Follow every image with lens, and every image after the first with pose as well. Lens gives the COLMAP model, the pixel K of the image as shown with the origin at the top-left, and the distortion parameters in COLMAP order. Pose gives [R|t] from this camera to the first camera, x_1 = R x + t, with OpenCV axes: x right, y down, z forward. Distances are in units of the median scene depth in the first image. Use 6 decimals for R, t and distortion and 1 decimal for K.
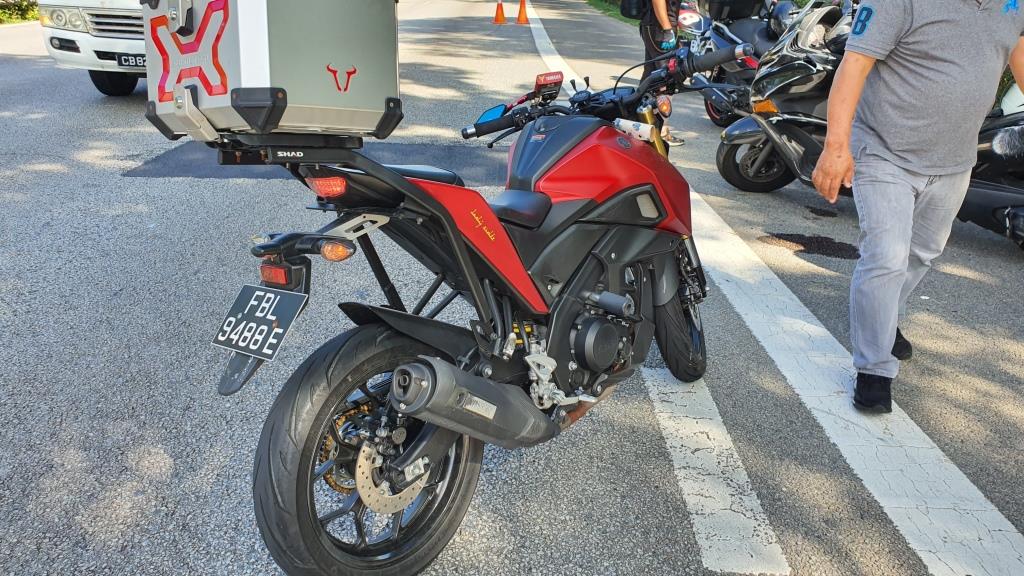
lens RADIAL K [[743.5, 0, 526.2], [0, 743.5, 260.5], [0, 0, 1]] dist [0.122943, -0.282343]
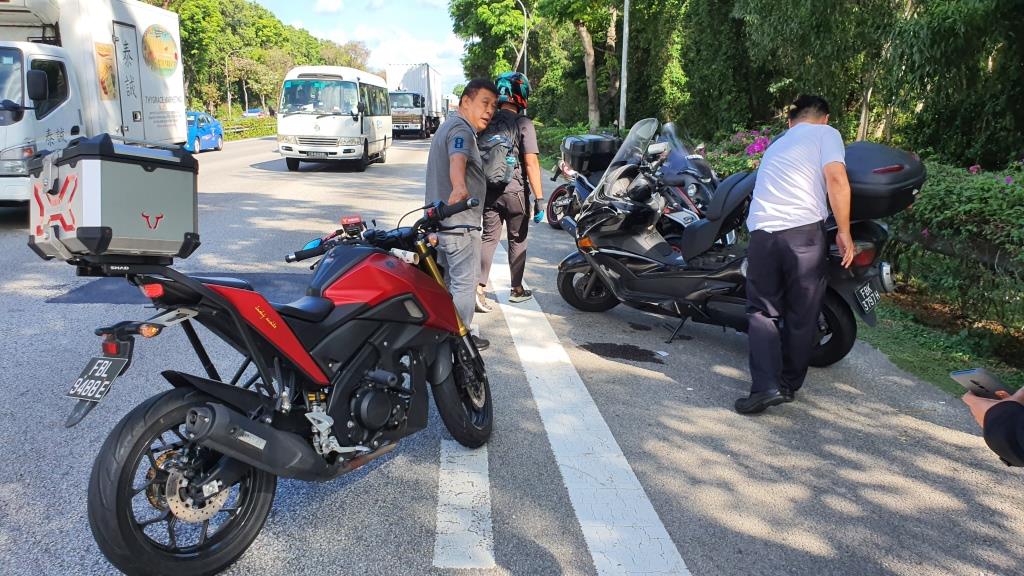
lens RADIAL K [[738.4, 0, 522.3], [0, 738.4, 289.4], [0, 0, 1]] dist [0.041940, -0.043005]
pose [[0.998461, -0.005080, 0.055224, 0.333118], [0.012843, 0.989905, -0.141146, 0.101211], [-0.053949, 0.141638, 0.988447, -0.438283]]
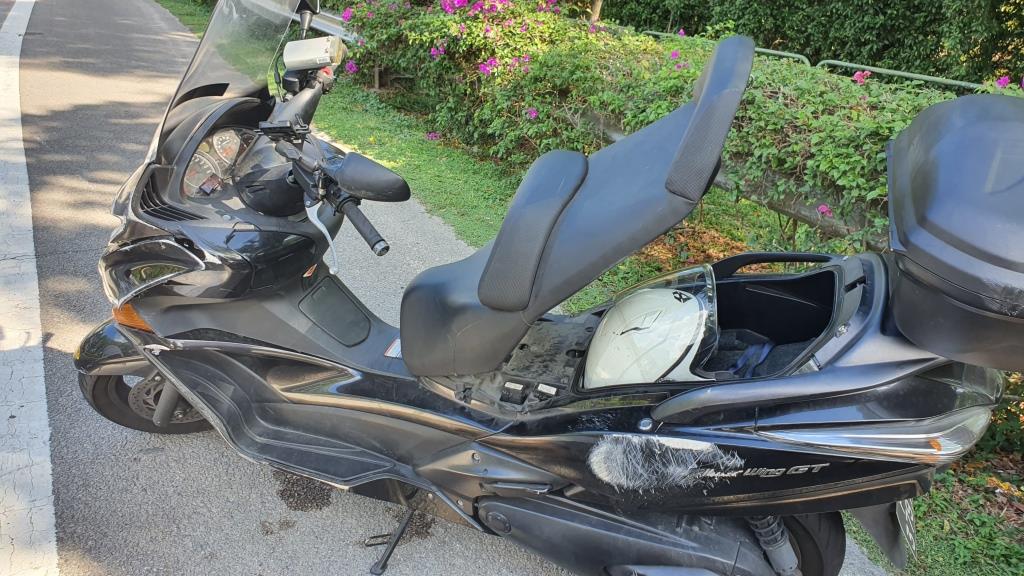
lens RADIAL K [[768.0, 0, 512.0], [0, 768.0, 288.0], [0, 0, 1]] dist [0.008456, 0.001347]
pose [[0.898651, -0.123870, 0.420811, 0.765336], [0.101660, 0.991995, 0.074907, -0.544073], [-0.426721, -0.024535, 0.904050, 1.154089]]
